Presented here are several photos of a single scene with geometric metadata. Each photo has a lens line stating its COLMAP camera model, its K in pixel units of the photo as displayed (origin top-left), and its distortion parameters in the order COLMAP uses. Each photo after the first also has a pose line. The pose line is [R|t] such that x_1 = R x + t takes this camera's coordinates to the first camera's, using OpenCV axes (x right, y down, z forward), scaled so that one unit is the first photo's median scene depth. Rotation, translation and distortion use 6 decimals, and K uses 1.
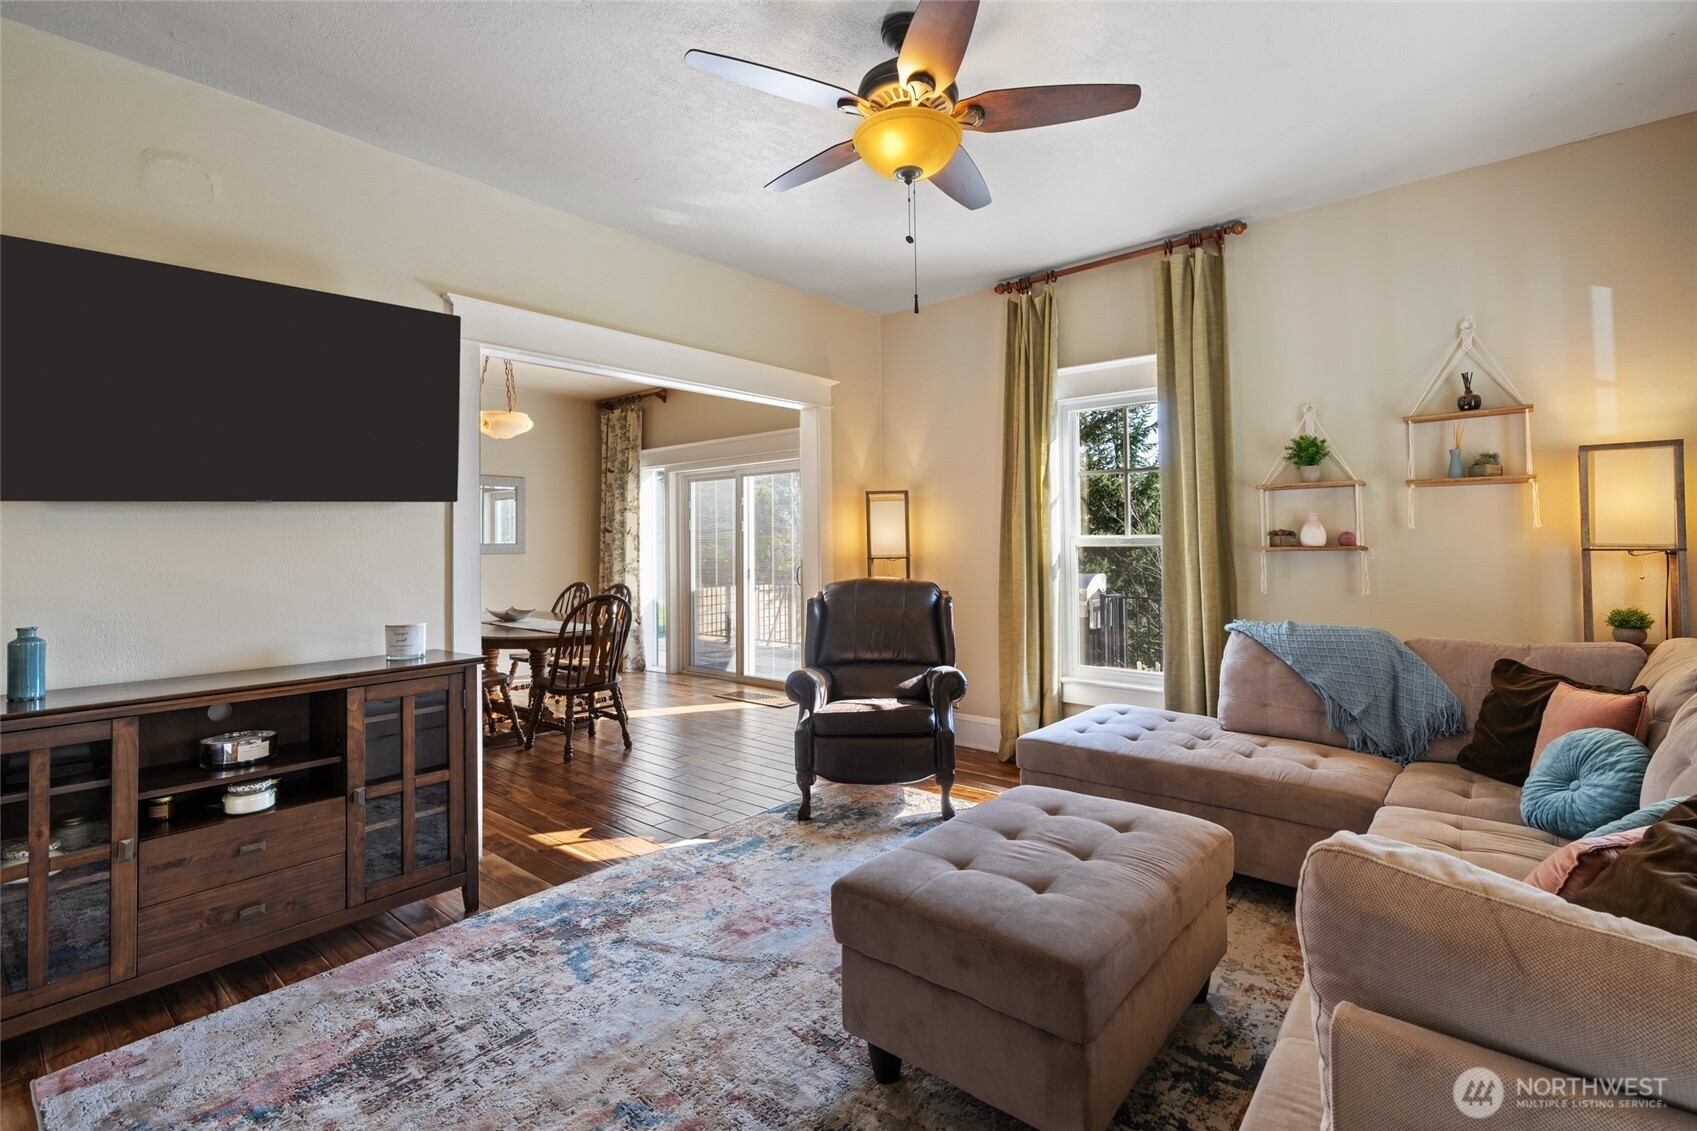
lens RADIAL K [[768.5, 0, 841.2], [0, 768.5, 526.9], [0, 0, 1]] dist [-0.007444, 0.003522]
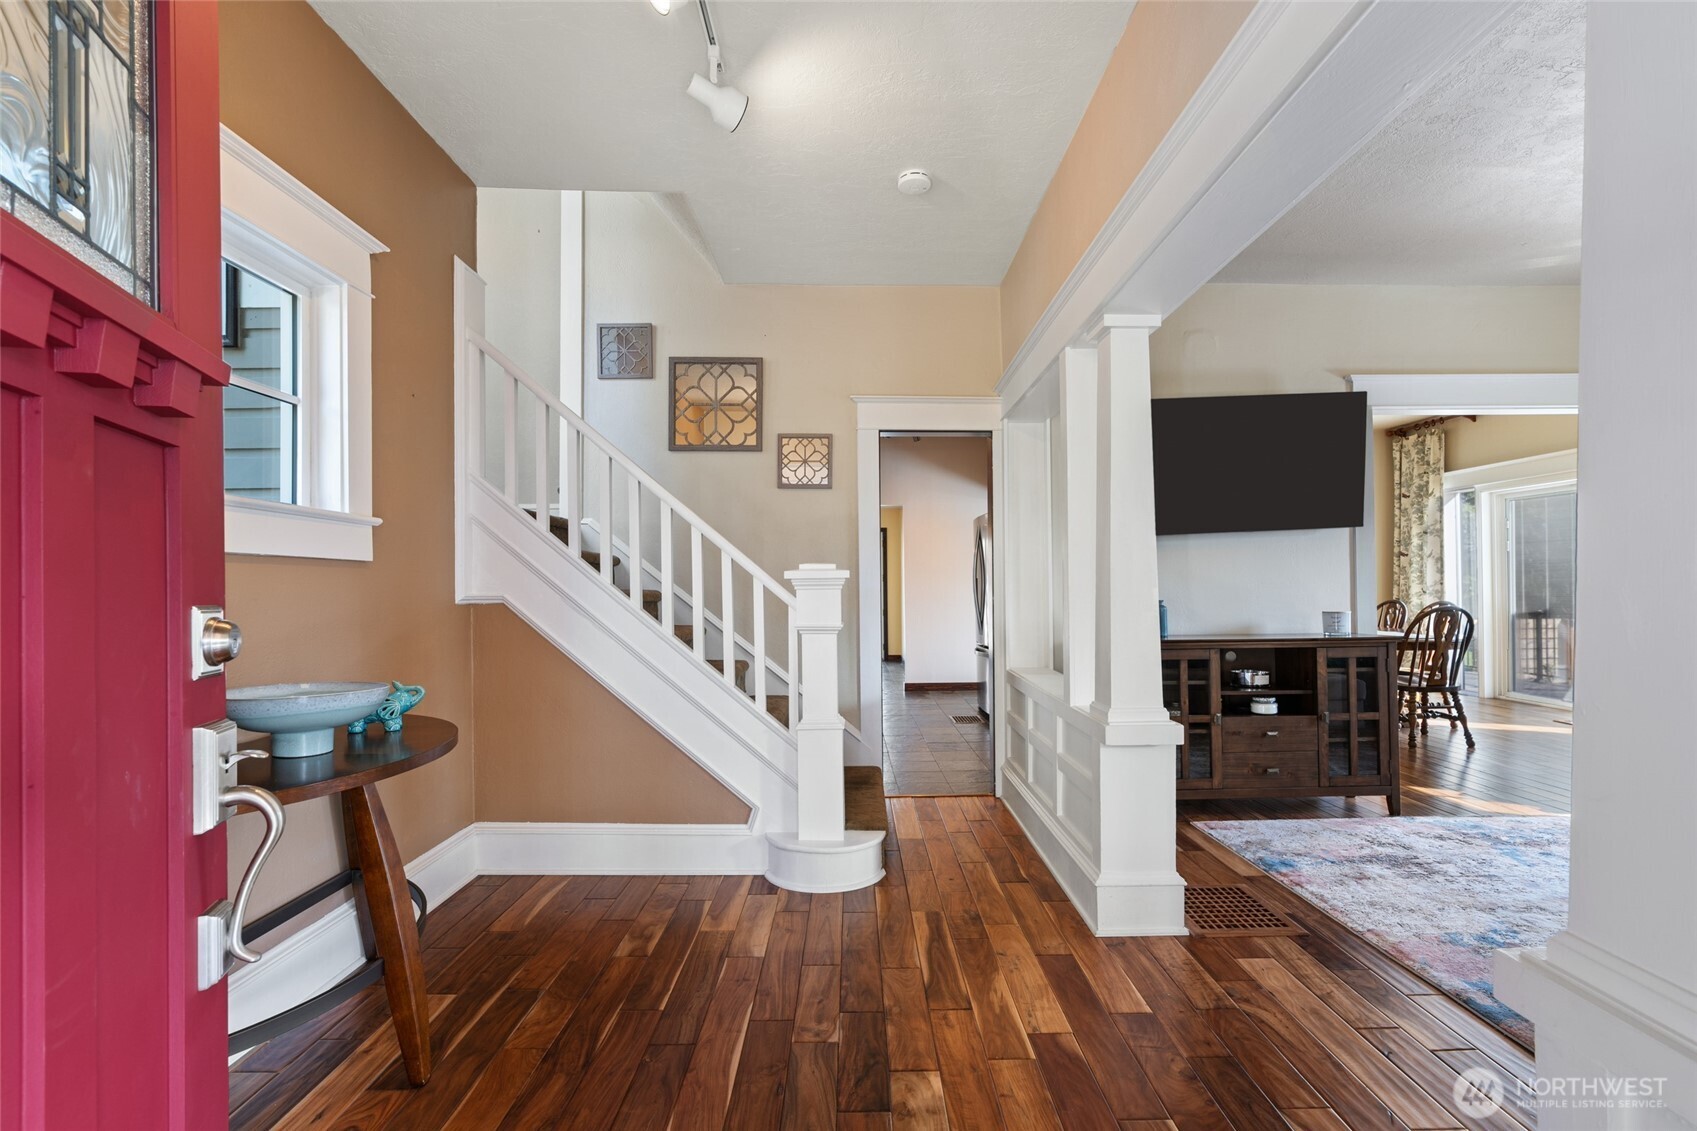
lens RADIAL K [[768.5, 0, 879.2], [0, 768.5, 575.8], [0, 0, 1]] dist [-0.007444, 0.003522]
pose [[0.684275, 0.003152, -0.729217, -0.093769], [0.012684, 0.999788, 0.016224, 0.022694], [0.729114, -0.020351, 0.684090, -0.585608]]
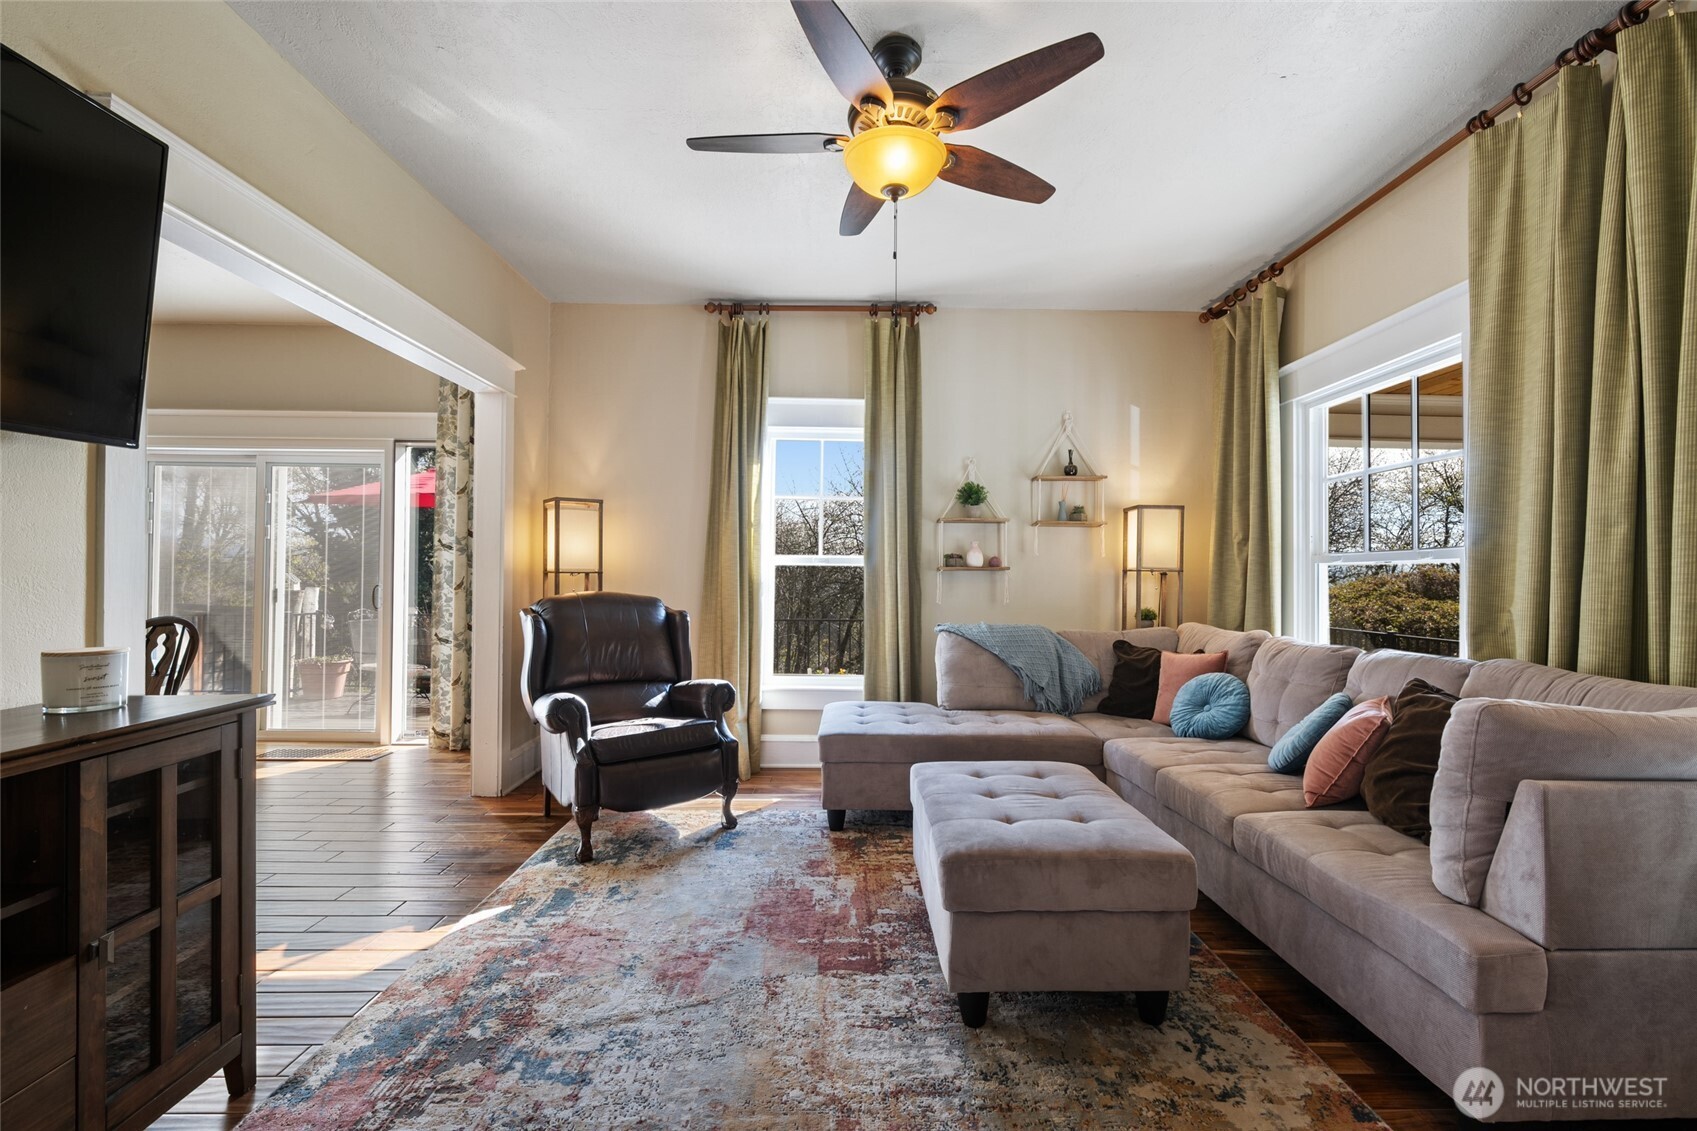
lens RADIAL K [[768.5, 0, 823.4], [0, 768.5, 577.2], [0, 0, 1]] dist [-0.007444, 0.003522]
pose [[0.757318, 0.019935, 0.652741, -0.490610], [-0.033435, 0.999407, 0.008270, 0.045070], [-0.652189, -0.028087, 0.757536, 0.190661]]
